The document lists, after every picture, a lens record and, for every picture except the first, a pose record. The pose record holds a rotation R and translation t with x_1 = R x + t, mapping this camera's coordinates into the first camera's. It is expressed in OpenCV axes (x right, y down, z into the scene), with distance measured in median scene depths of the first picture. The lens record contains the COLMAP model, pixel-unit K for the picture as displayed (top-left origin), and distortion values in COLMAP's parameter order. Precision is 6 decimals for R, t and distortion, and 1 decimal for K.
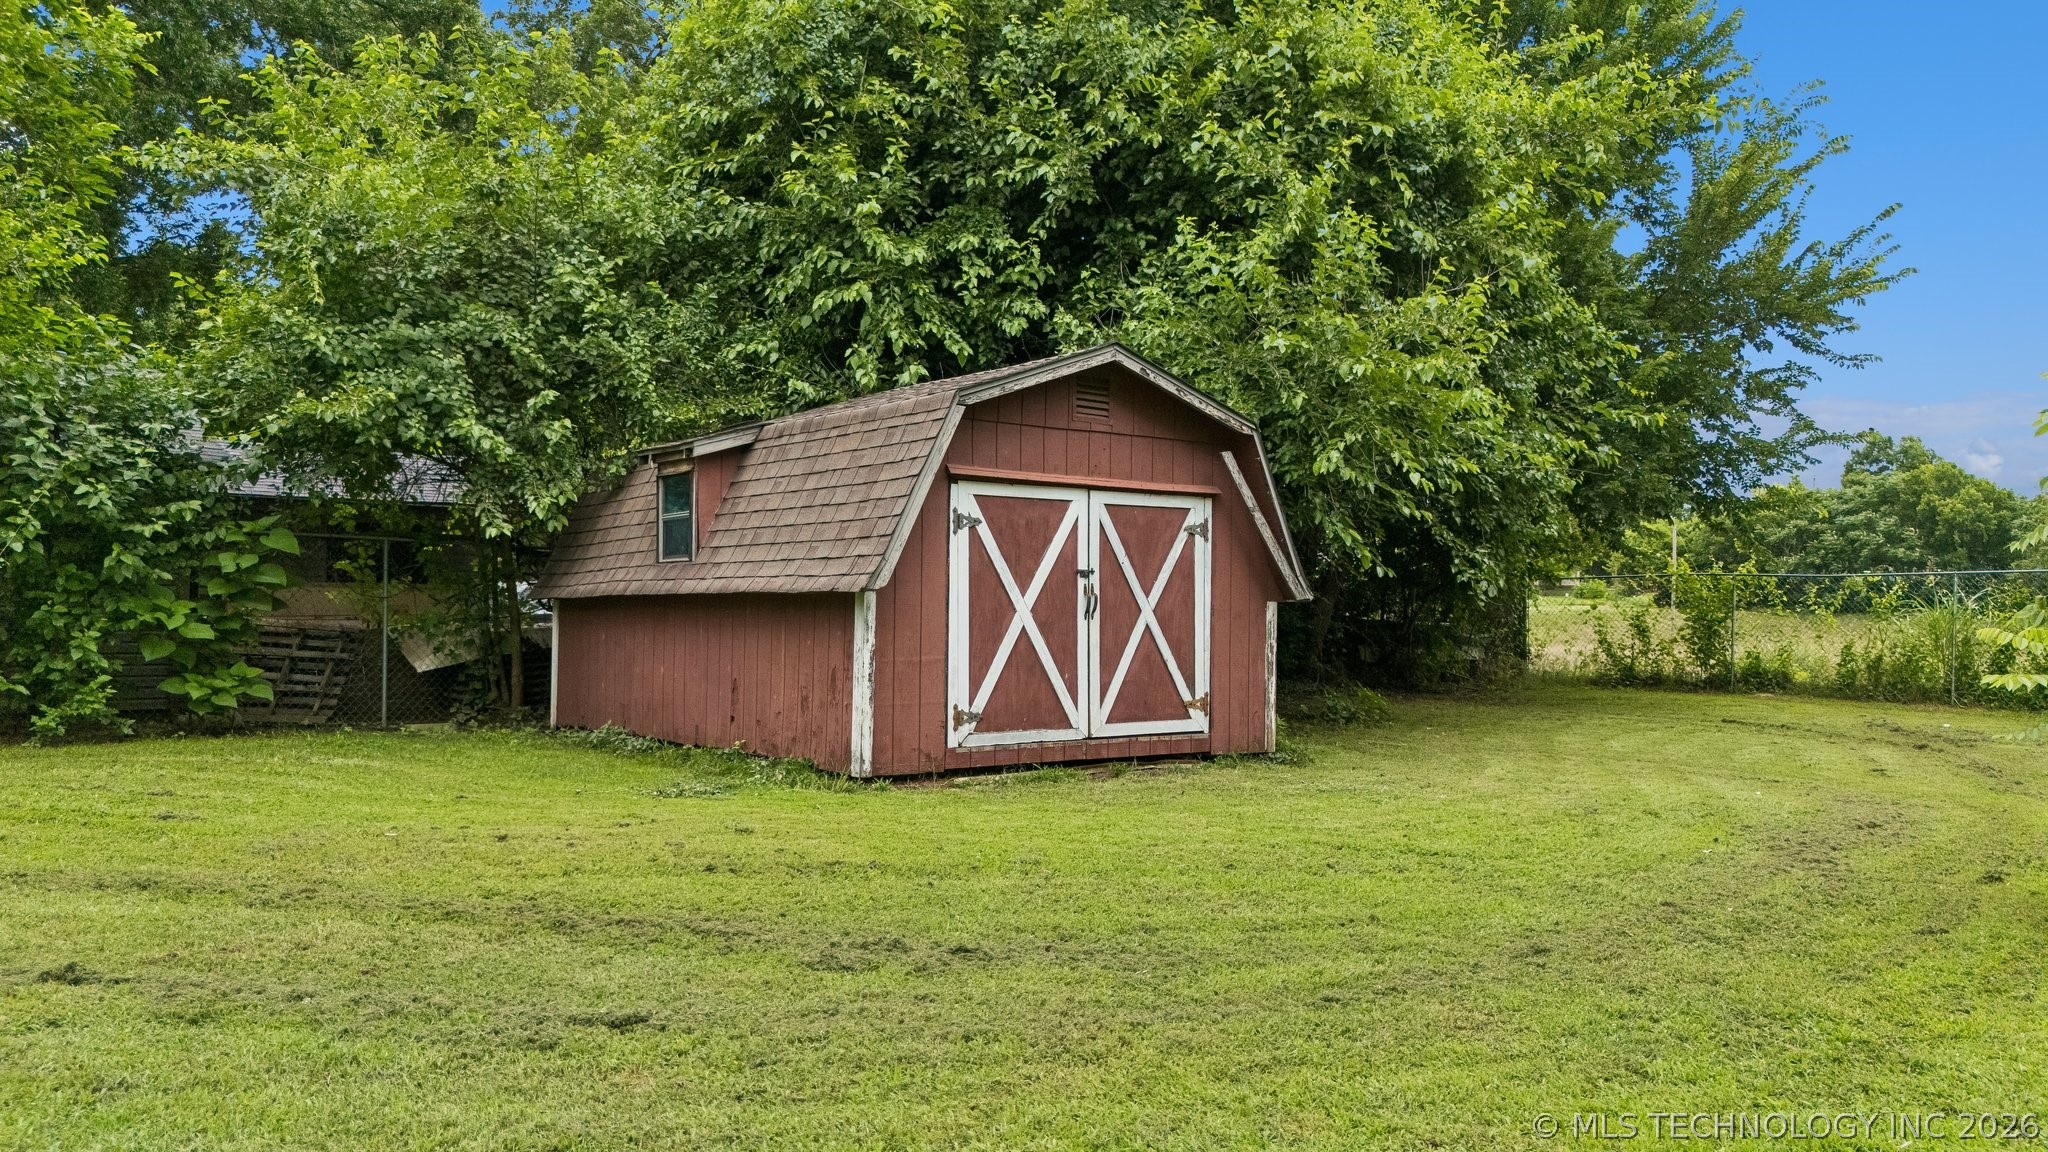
lens RADIAL K [[1555.3, 0, 1033.8], [0, 1555.3, 579.8], [0, 0, 1]] dist [0.063020, -0.022378]
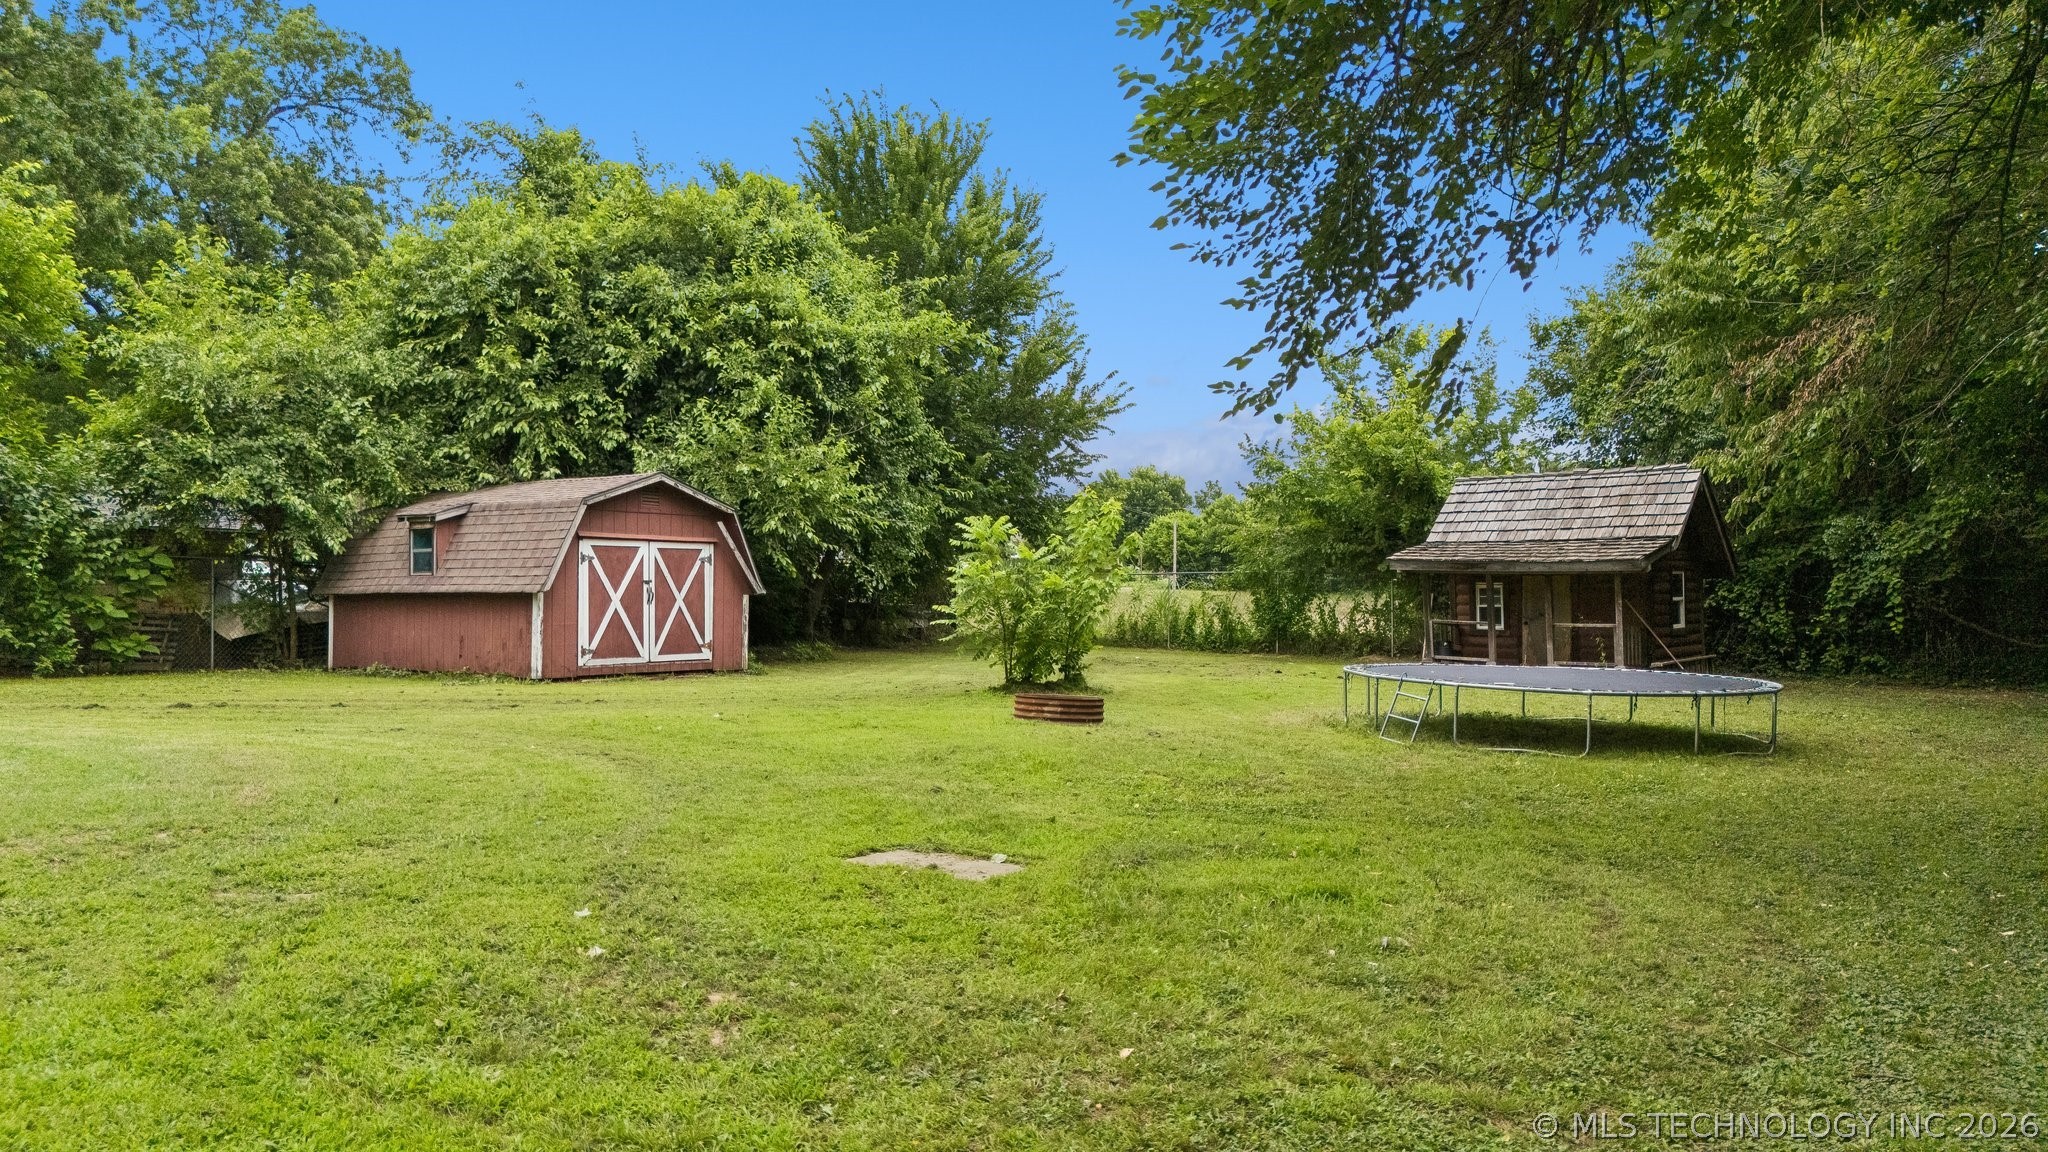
lens RADIAL K [[1555.3, 0, 1038.0], [0, 1555.3, 595.9], [0, 0, 1]] dist [0.063020, -0.022378]
pose [[0.967097, -0.004943, 0.254359, 0.006563], [-0.000799, 0.999747, 0.022466, -0.027417], [-0.254405, -0.021930, 0.966849, -0.951167]]
